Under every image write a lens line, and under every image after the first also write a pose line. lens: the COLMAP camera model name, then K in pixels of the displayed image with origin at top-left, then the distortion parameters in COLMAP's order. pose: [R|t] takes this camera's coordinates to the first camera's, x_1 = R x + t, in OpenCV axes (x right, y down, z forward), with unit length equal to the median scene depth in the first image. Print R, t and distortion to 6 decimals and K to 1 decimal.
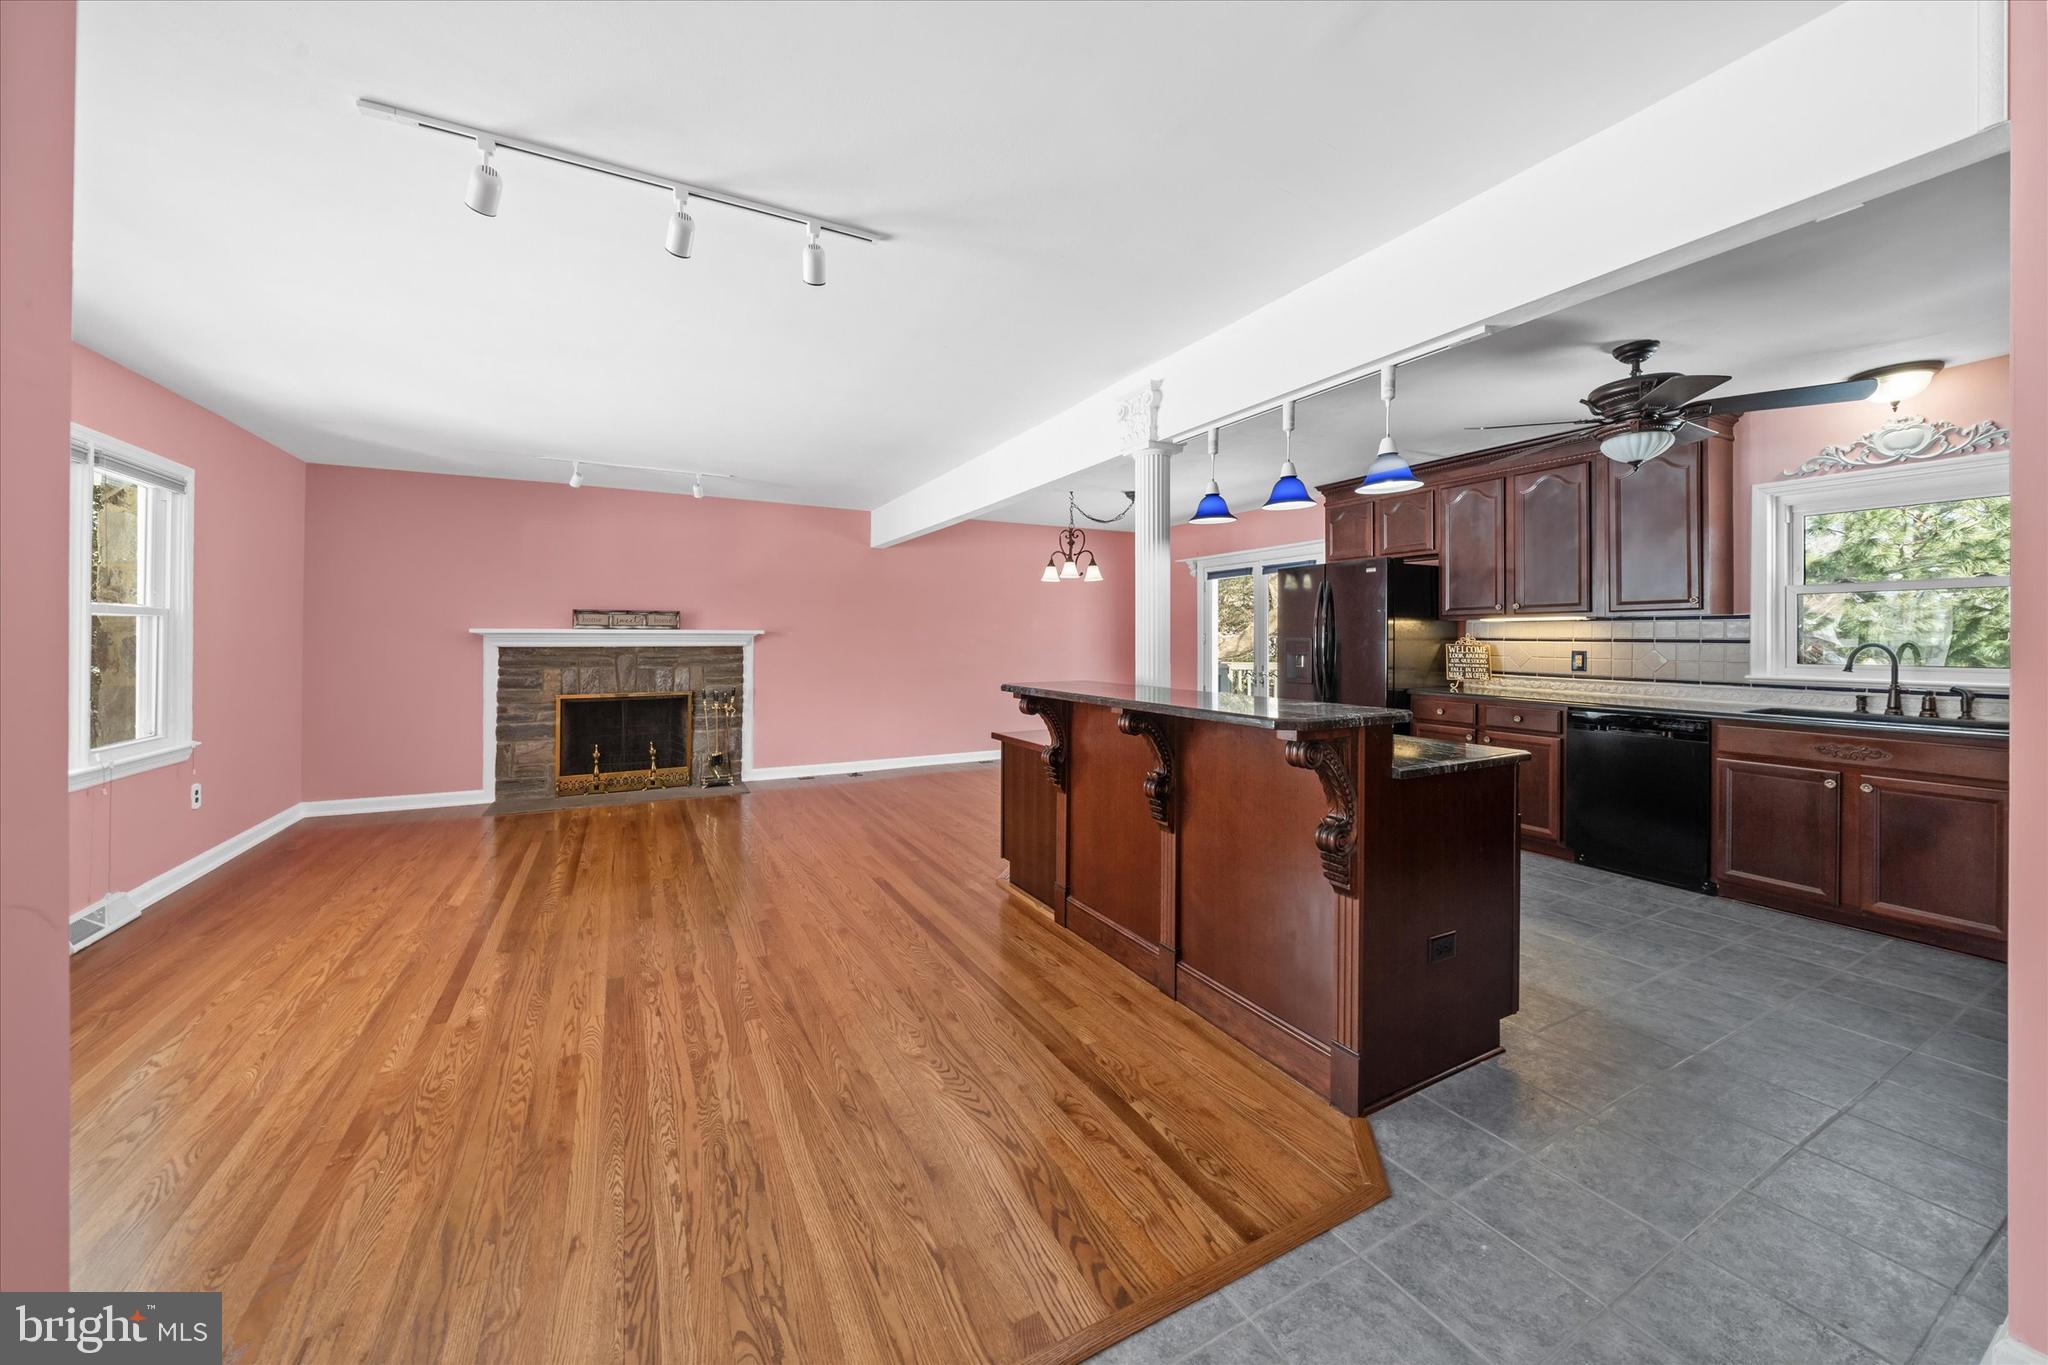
lens RADIAL K [[636.2, 0, 984.0], [0, 636.2, 637.6], [0, 0, 1]] dist [-0.004699, -0.000030]
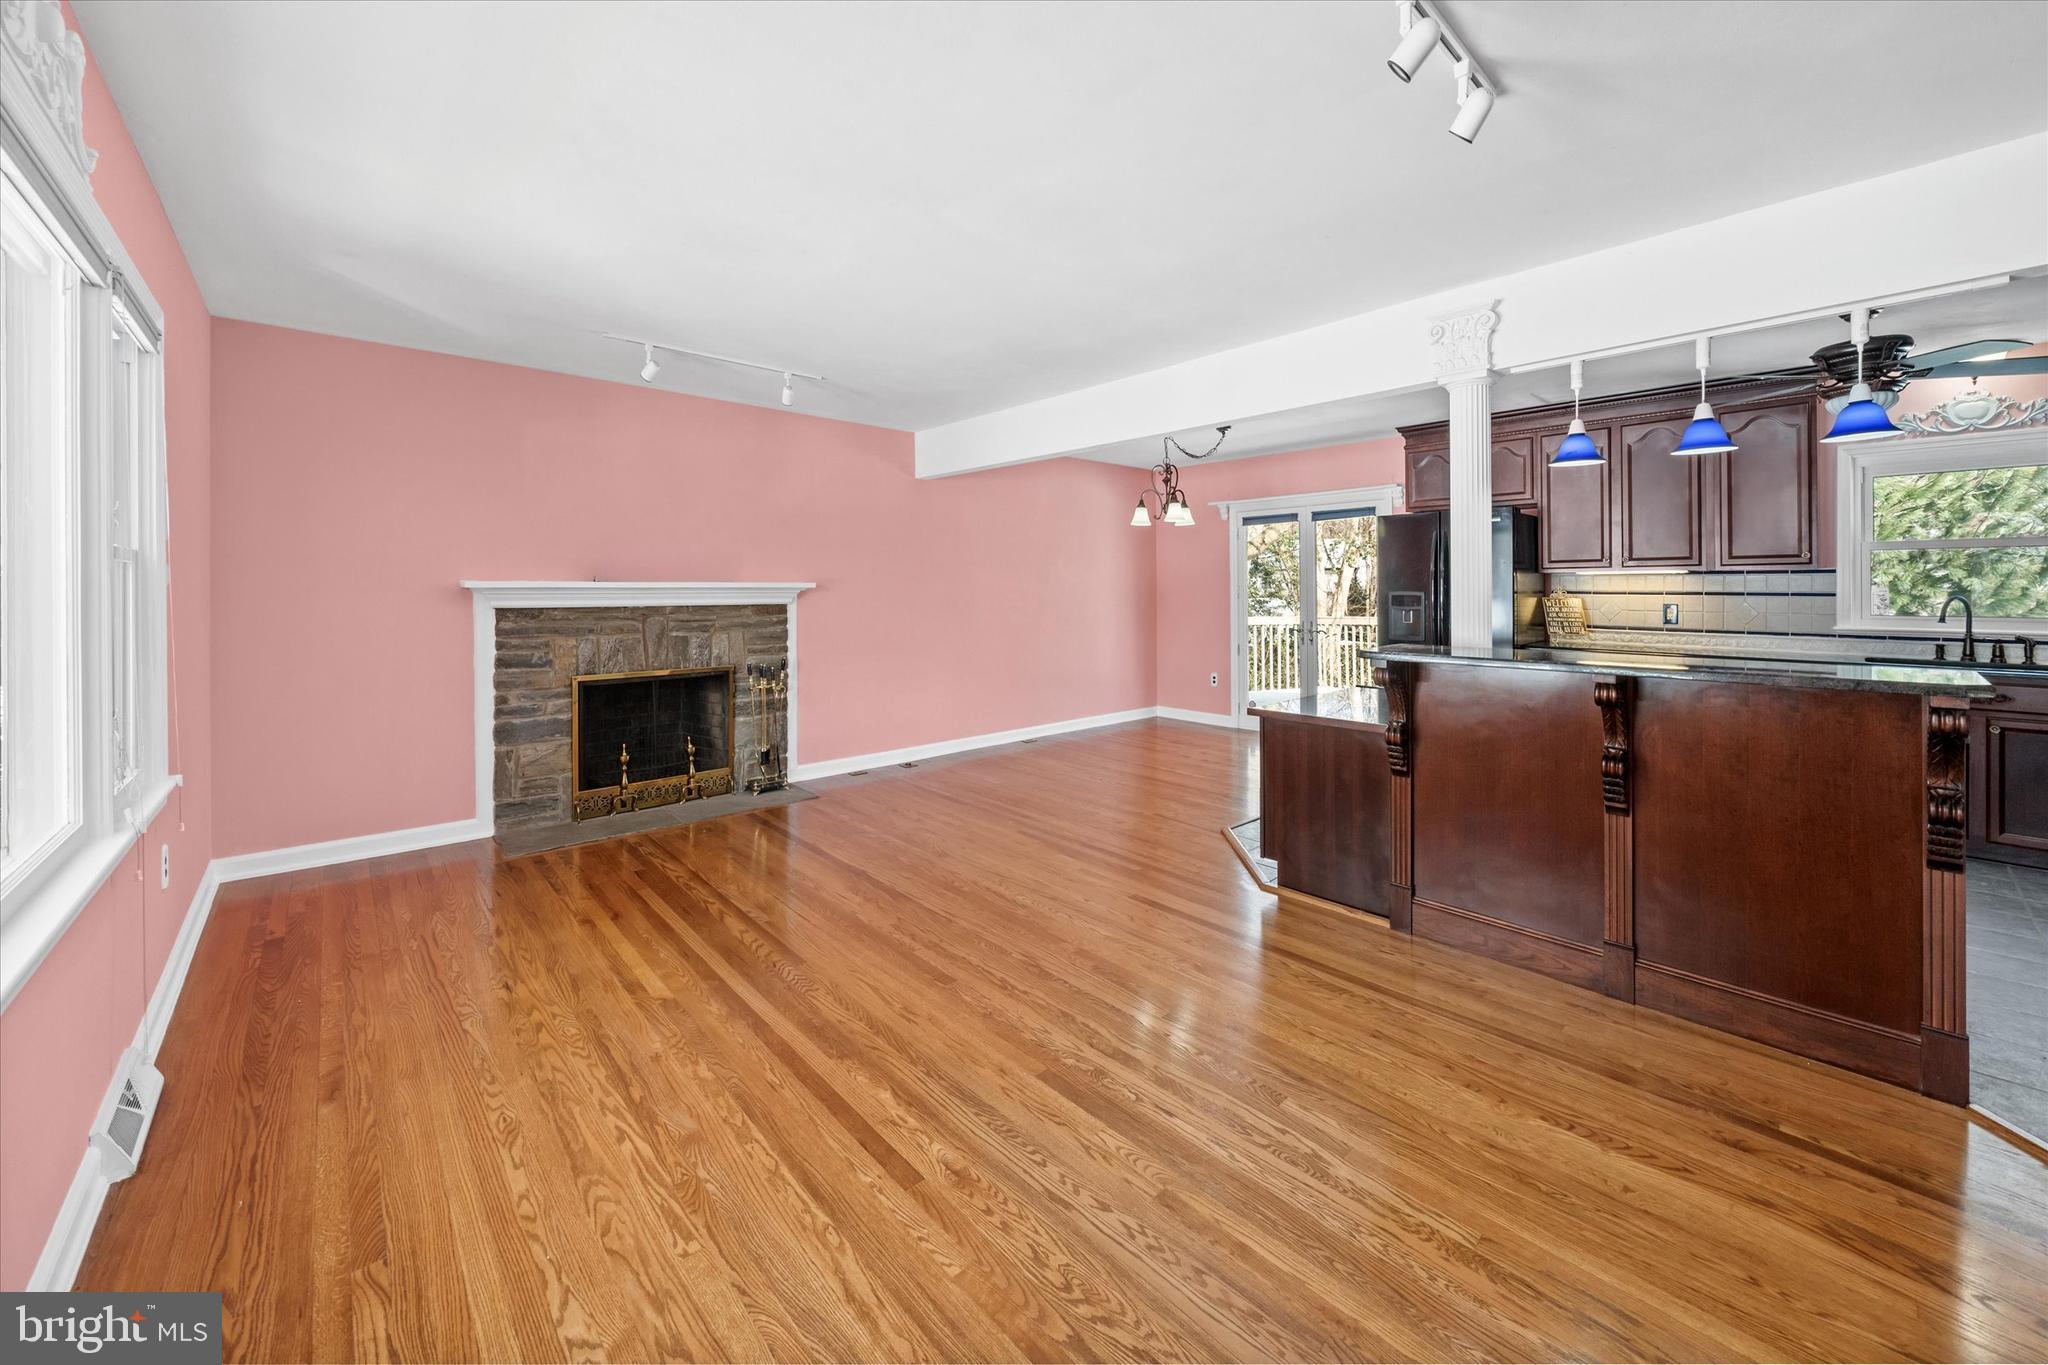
lens RADIAL K [[748.4, 0, 999.4], [0, 748.4, 593.0], [0, 0, 1]] dist [-0.004451, -0.000506]
pose [[0.975108, -0.002419, 0.221717, -0.424438], [0.001439, 0.999988, 0.004581, -0.004186], [-0.221725, -0.004148, 0.975100, 0.099831]]
